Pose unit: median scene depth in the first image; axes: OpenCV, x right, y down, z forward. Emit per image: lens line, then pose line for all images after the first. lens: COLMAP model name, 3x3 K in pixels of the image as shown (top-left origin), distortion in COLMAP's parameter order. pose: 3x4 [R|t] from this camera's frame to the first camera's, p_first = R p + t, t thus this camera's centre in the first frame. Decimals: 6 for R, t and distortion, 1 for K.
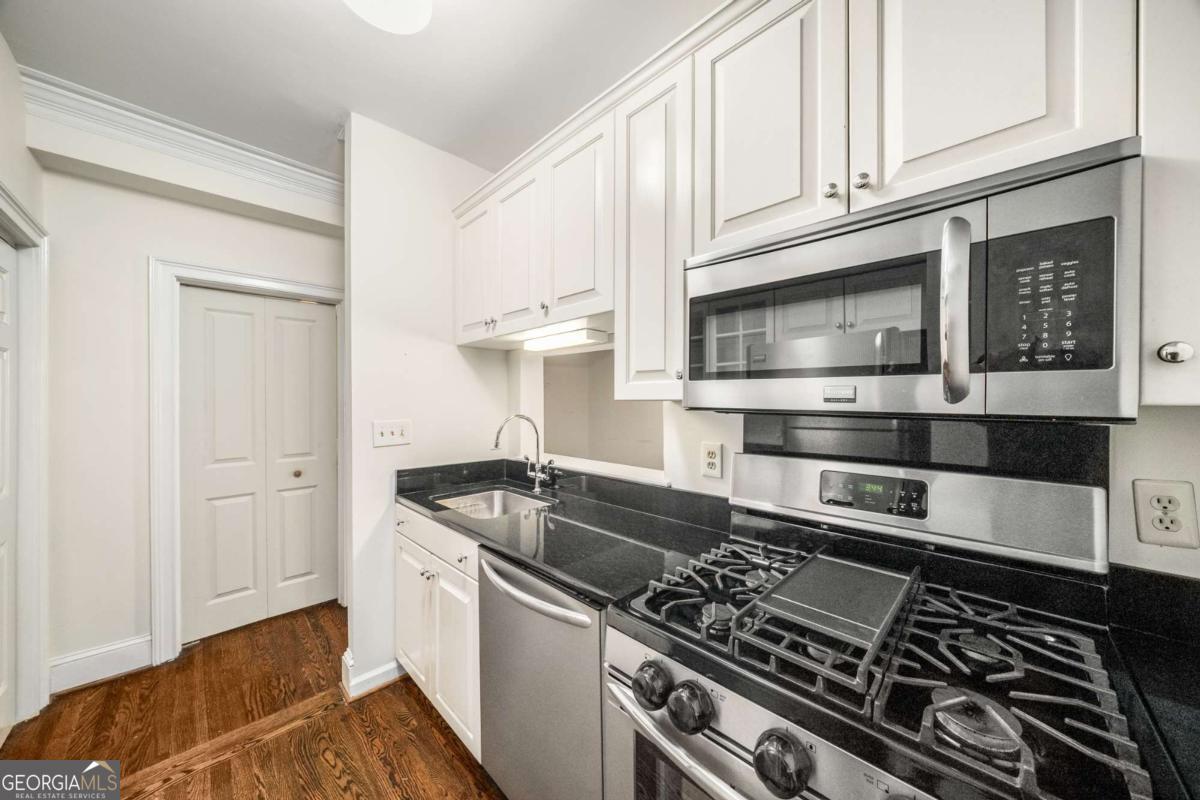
lens RADIAL K [[409.6, 0, 600.3], [0, 409.6, 401.3], [0, 0, 1]] dist [-0.001262, 0.000027]
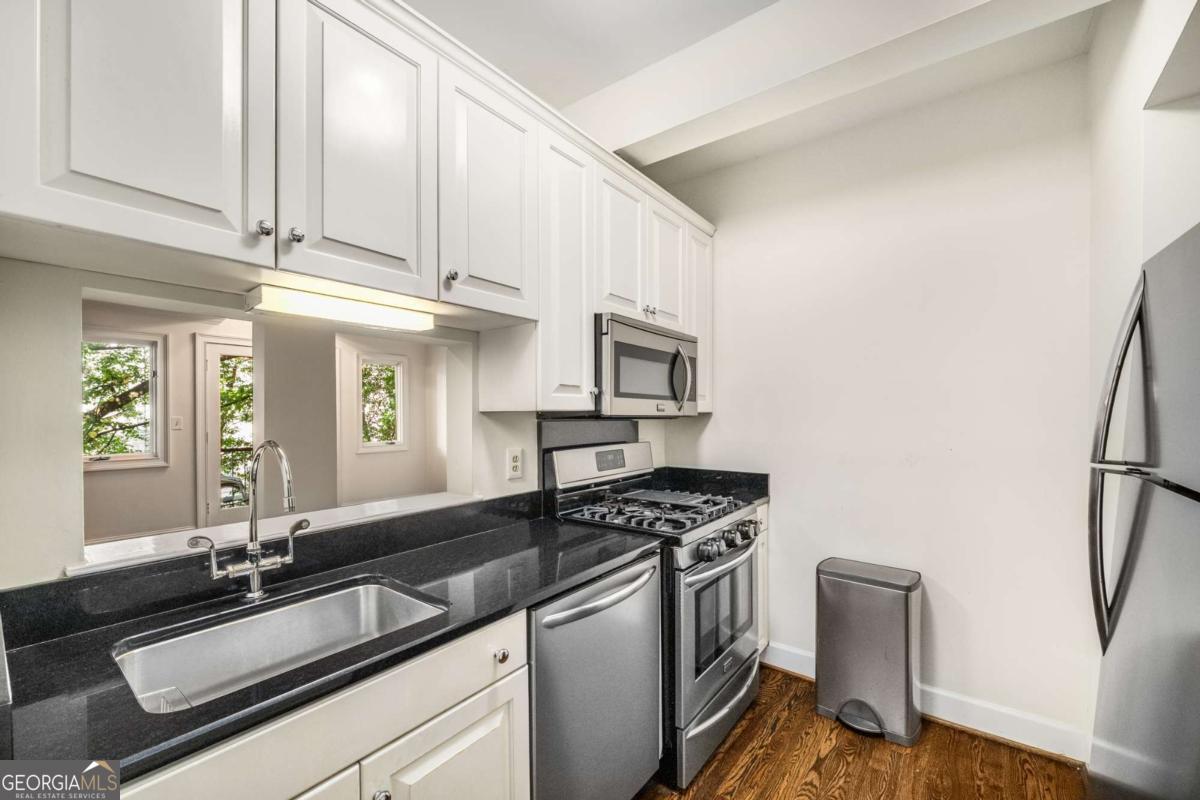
lens RADIAL K [[492.5, 0, 594.9], [0, 492.5, 412.3], [0, 0, 1]] dist [-0.002826, -0.000197]
pose [[-0.132915, 0.002088, 0.991125, -0.808173], [0.008103, 0.999967, -0.001020, 0.003237], [-0.991094, 0.007895, -0.132927, 0.700635]]
